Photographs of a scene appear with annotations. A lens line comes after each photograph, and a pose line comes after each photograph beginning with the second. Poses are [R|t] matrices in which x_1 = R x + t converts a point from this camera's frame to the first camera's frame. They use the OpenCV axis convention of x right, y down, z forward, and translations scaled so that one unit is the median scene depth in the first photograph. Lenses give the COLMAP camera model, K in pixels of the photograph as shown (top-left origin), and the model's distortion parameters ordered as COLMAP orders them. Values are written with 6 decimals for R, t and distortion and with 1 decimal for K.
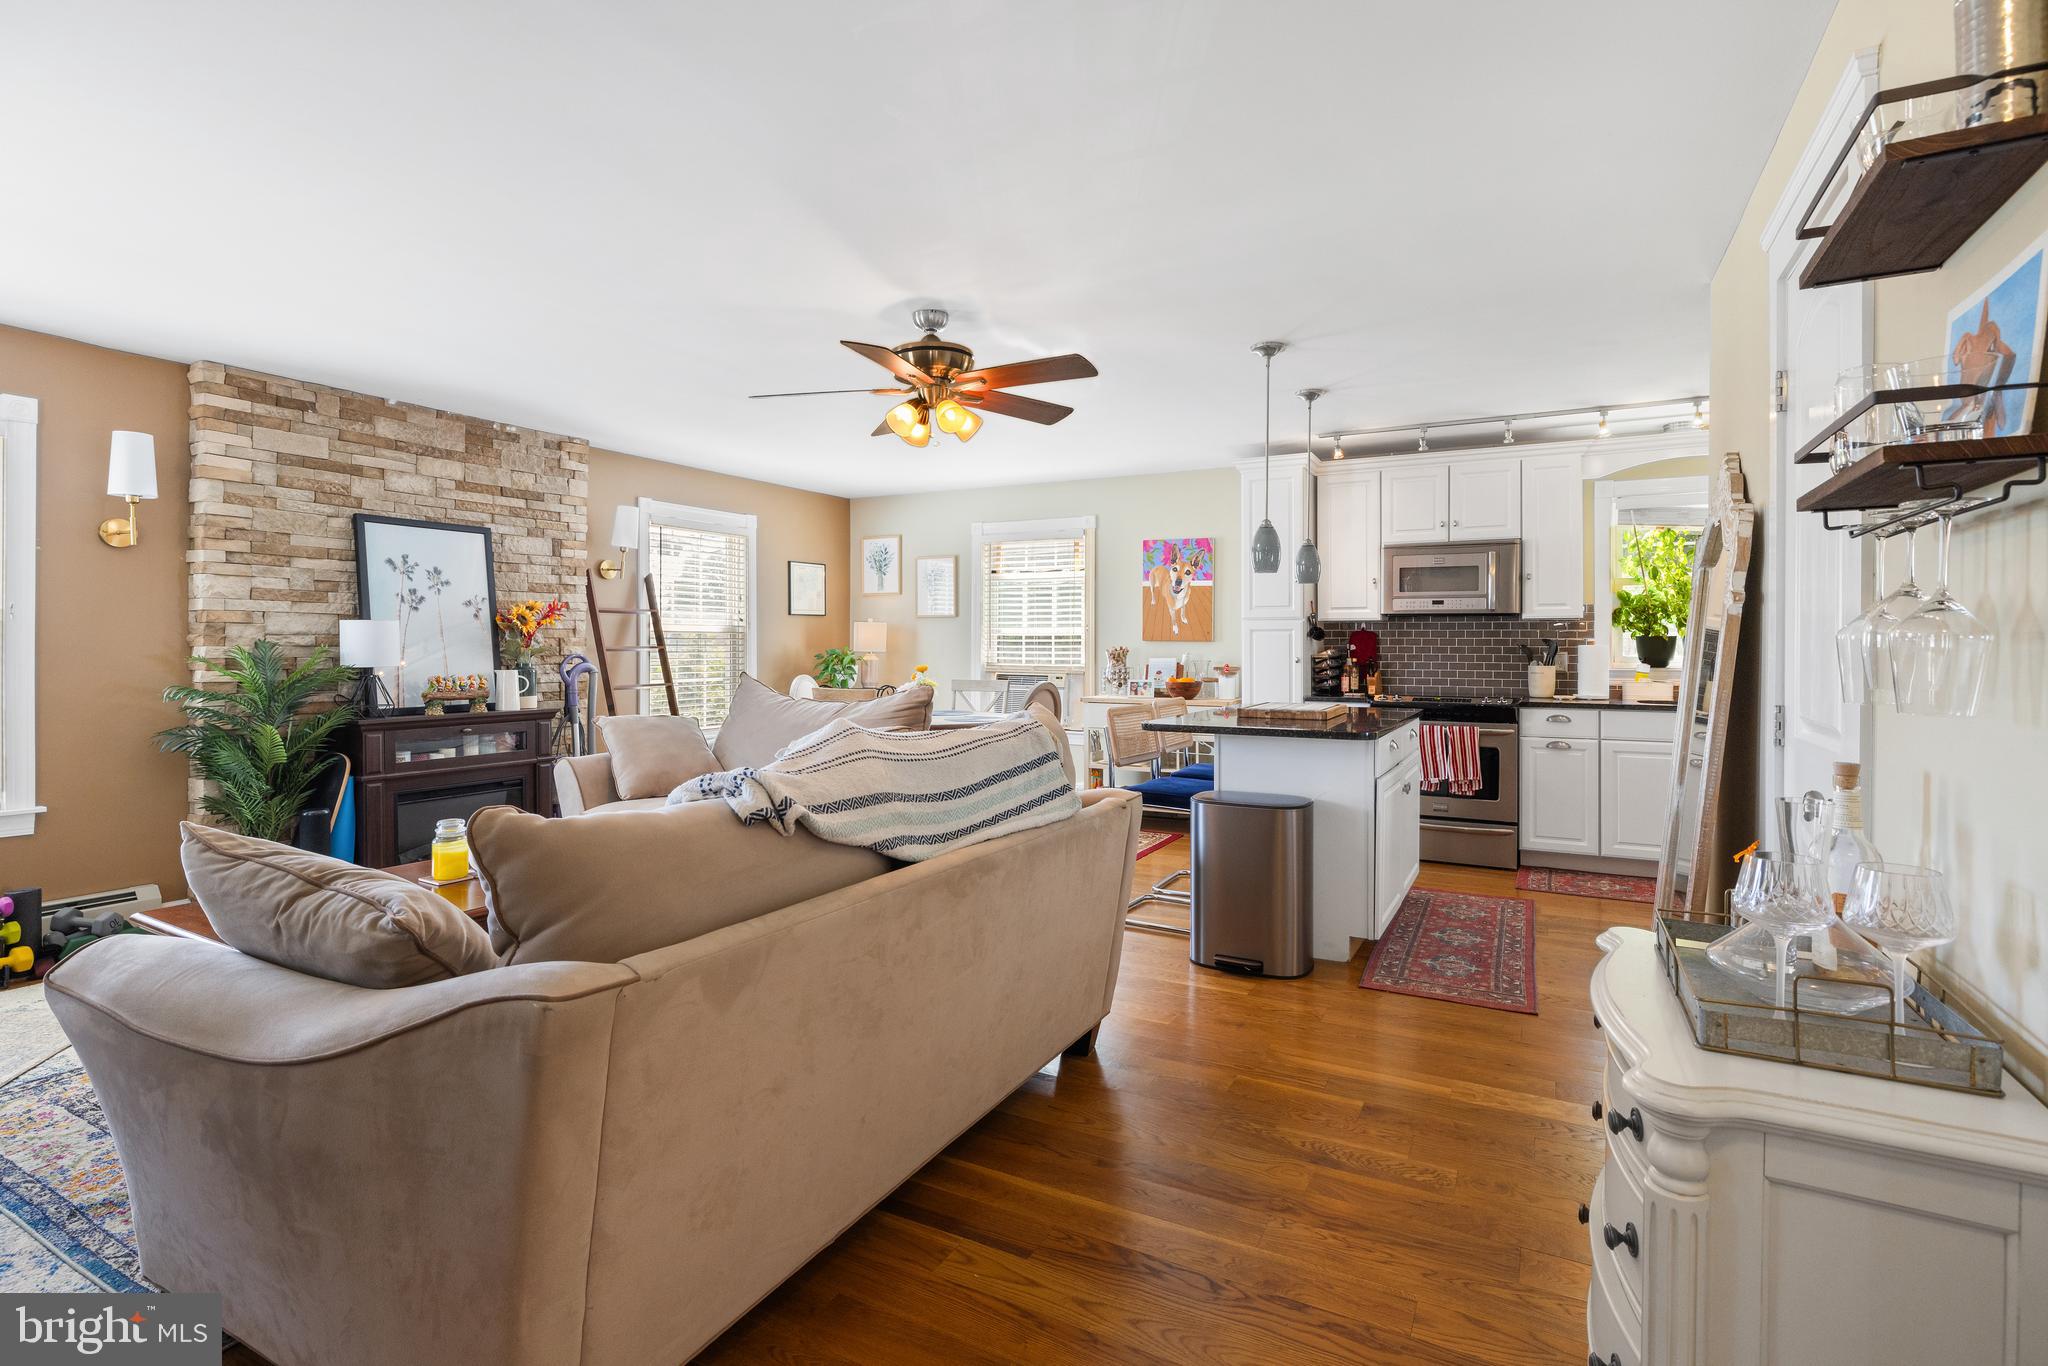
lens RADIAL K [[983.5, 0, 1043.4], [0, 983.5, 648.5], [0, 0, 1]] dist [-0.000161, 0.000105]
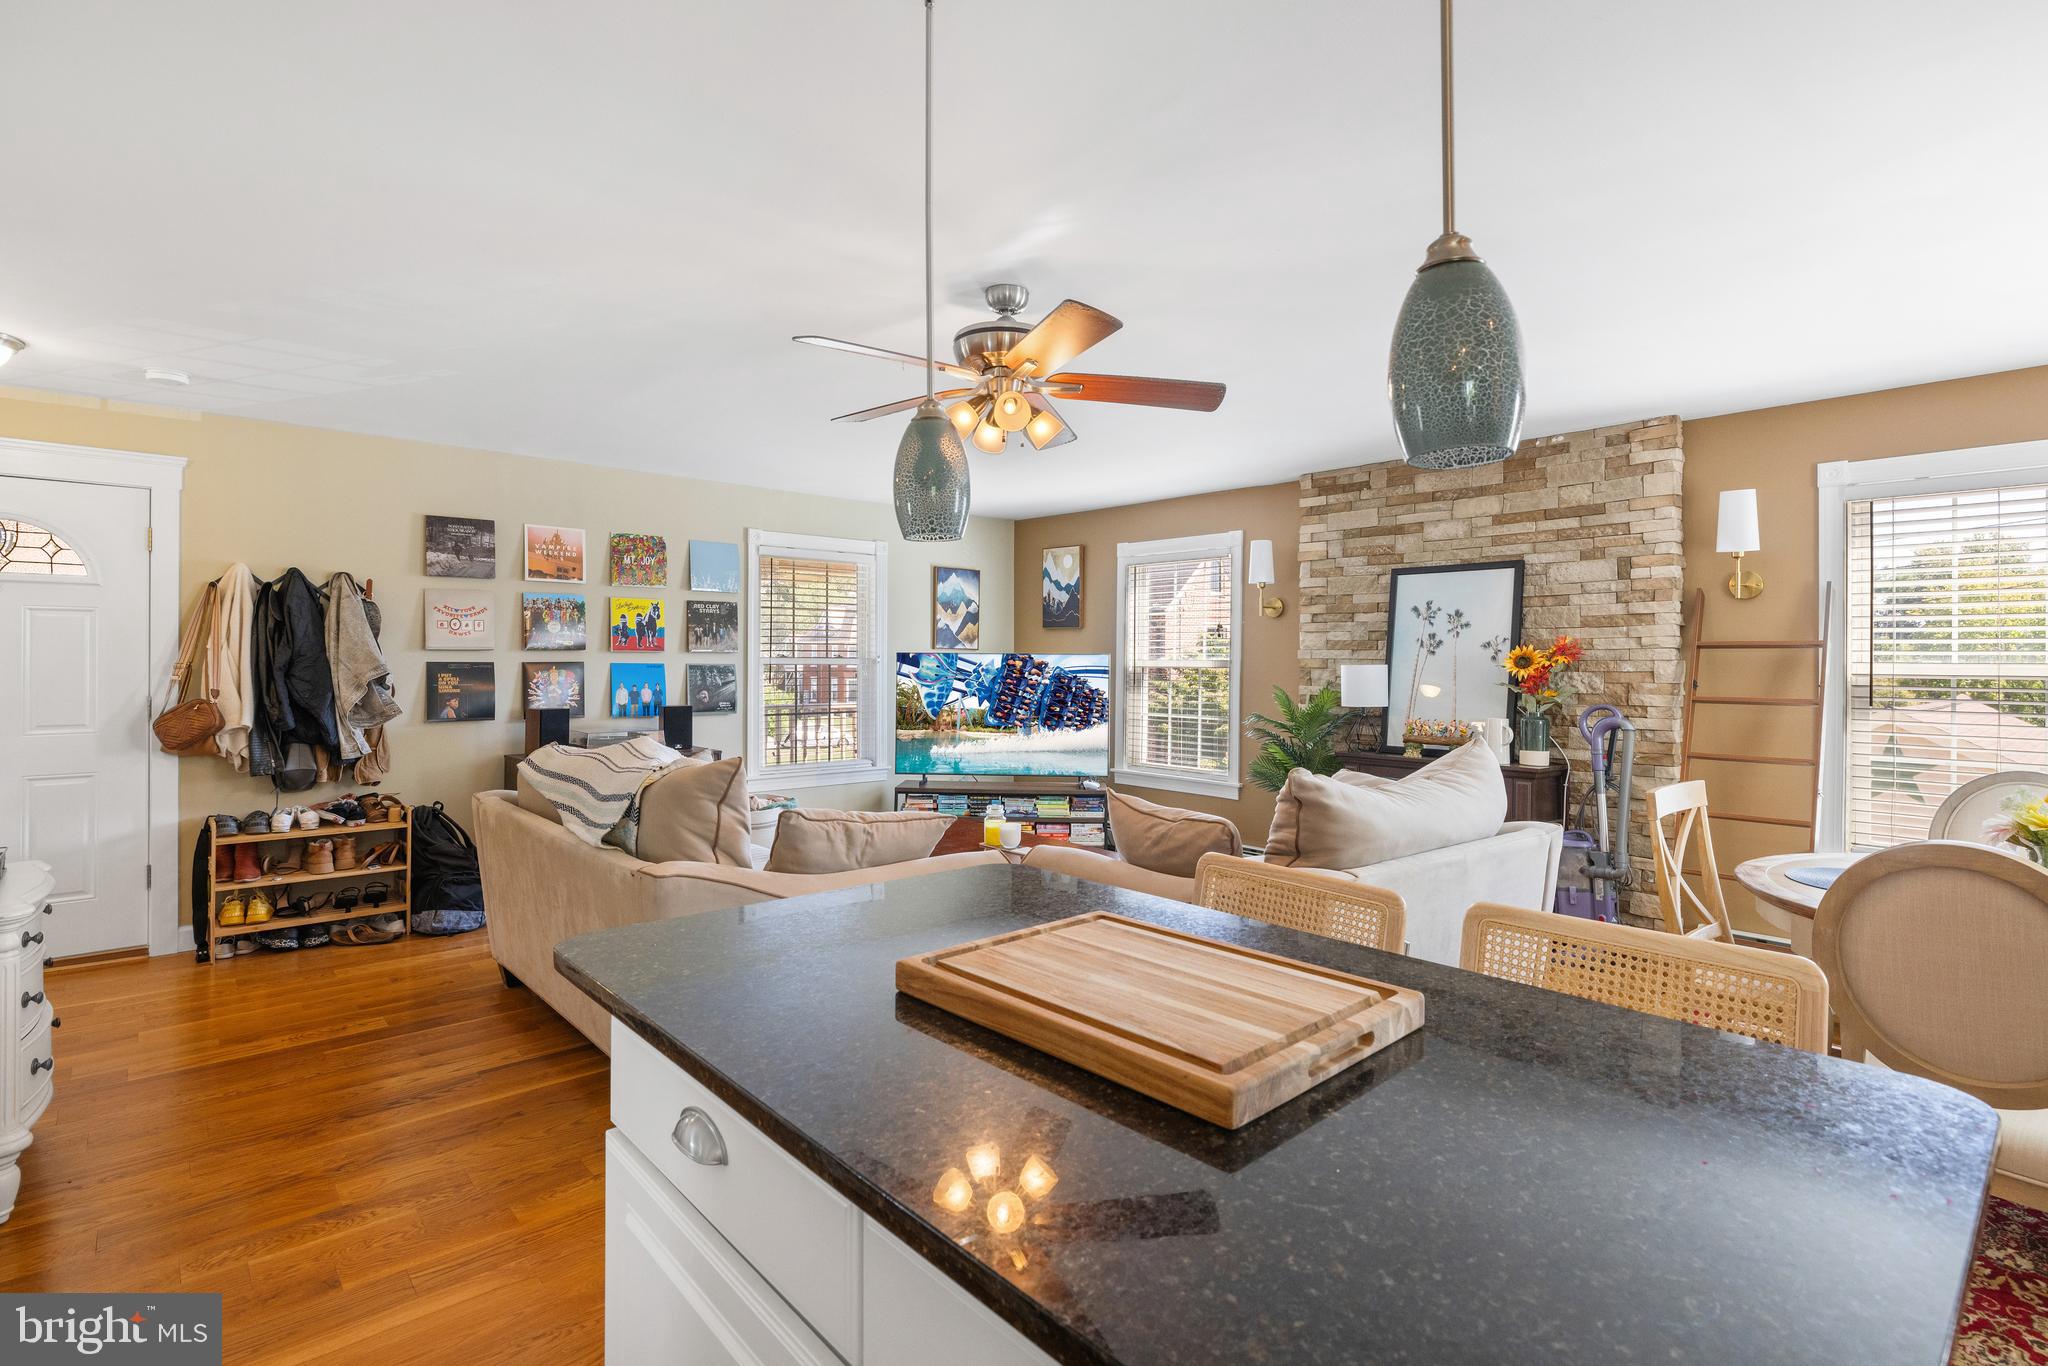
lens RADIAL K [[983.5, 0, 1030.4], [0, 983.5, 667.5], [0, 0, 1]] dist [-0.000161, 0.000105]
pose [[-0.354312, 0.001255, -0.935126, 0.405352], [-0.011360, 0.999920, 0.005646, -0.022448], [0.935058, 0.012624, -0.354269, 0.835228]]
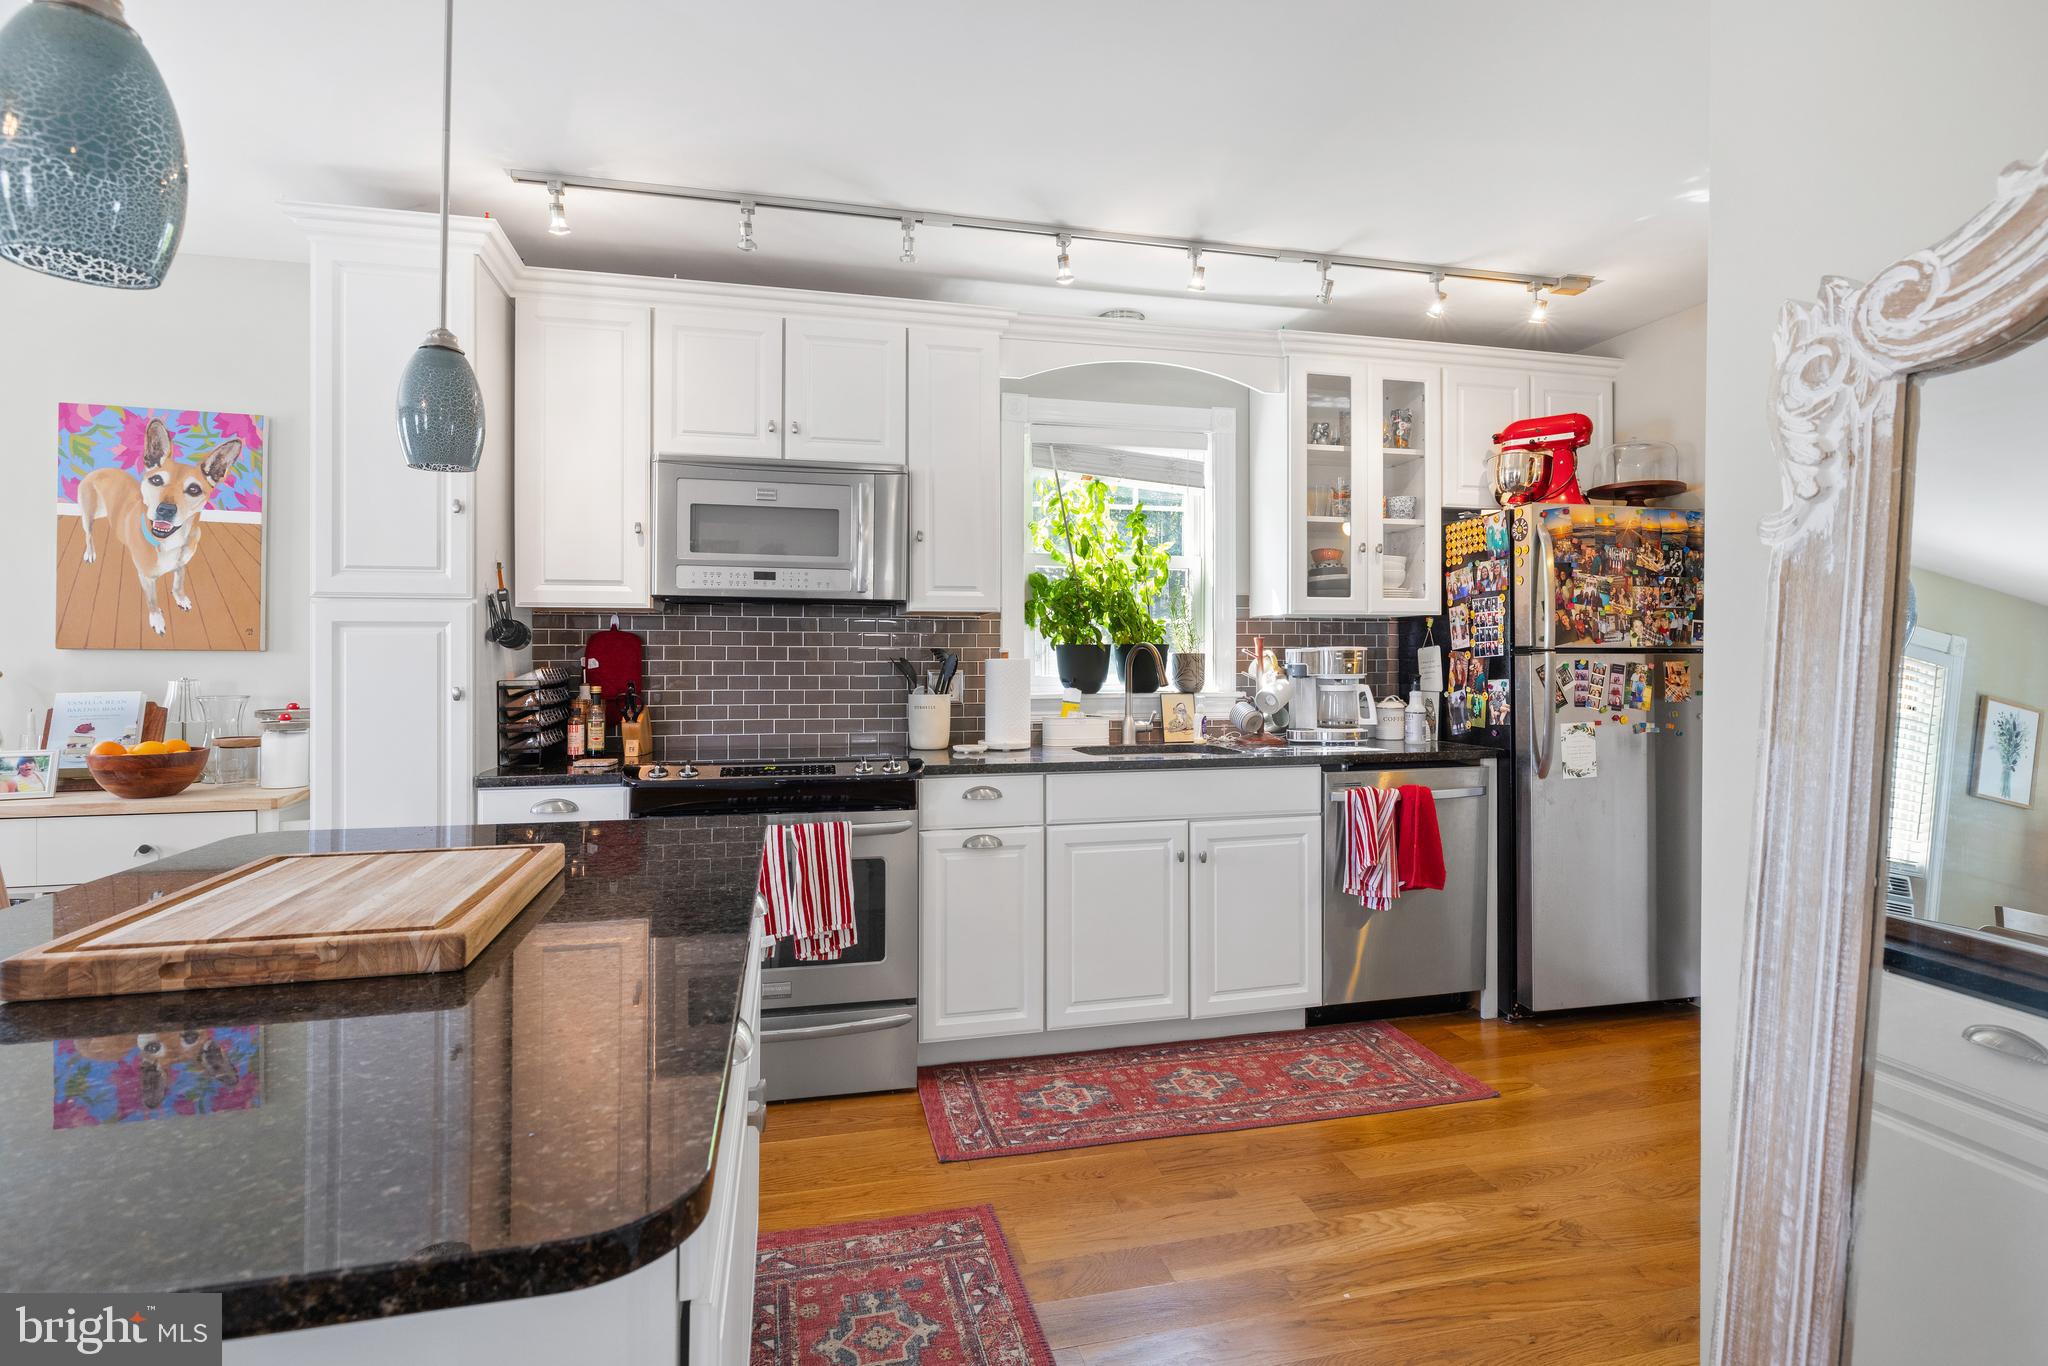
lens RADIAL K [[983.5, 0, 1022.0], [0, 983.5, 648.0], [0, 0, 1]] dist [-0.000161, 0.000105]
pose [[0.757542, 0.005617, 0.652763, 0.173028], [0.002458, 0.999931, -0.011456, -0.003026], [-0.652782, 0.010283, 0.757476, 0.539502]]
